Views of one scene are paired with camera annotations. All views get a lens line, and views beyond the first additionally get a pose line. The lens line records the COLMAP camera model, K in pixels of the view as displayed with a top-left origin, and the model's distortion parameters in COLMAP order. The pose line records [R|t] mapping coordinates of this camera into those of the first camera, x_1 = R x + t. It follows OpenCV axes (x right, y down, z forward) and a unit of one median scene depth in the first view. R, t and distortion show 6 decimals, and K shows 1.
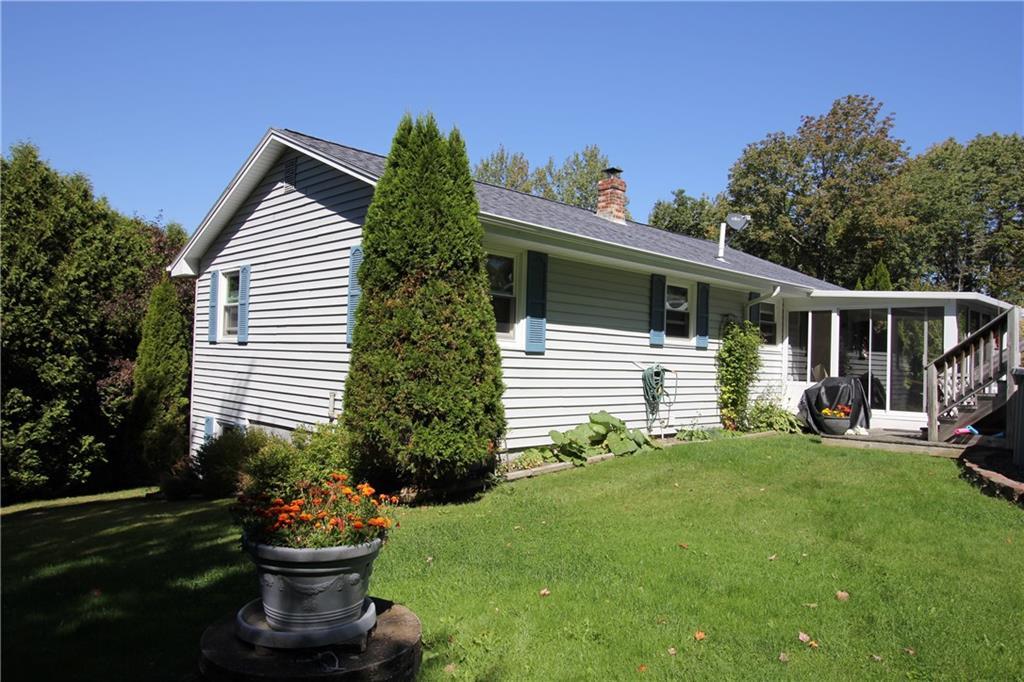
lens RADIAL K [[705.3, 0, 511.4], [0, 705.3, 340.5], [0, 0, 1]] dist [0.007771, -0.009172]
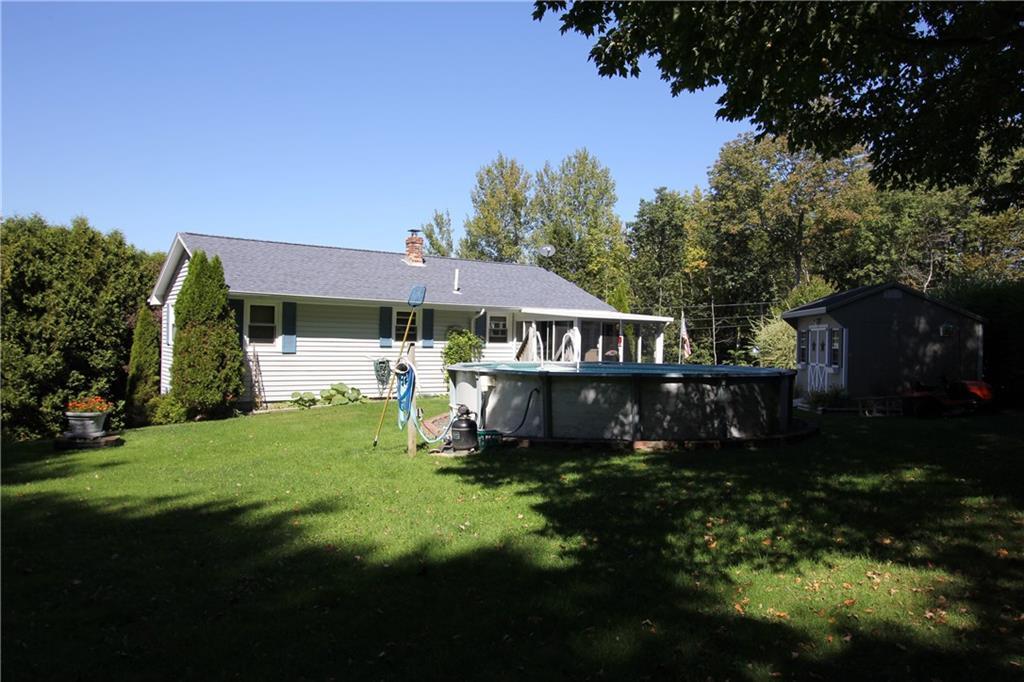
lens RADIAL K [[746.5, 0, 513.2], [0, 746.5, 342.1], [0, 0, 1]] dist [-0.009313, 0.006639]
pose [[0.989432, -0.006577, -0.144849, 0.568081], [0.011267, 0.999438, 0.031580, -0.042730], [0.144560, -0.032878, 0.988950, -0.575986]]
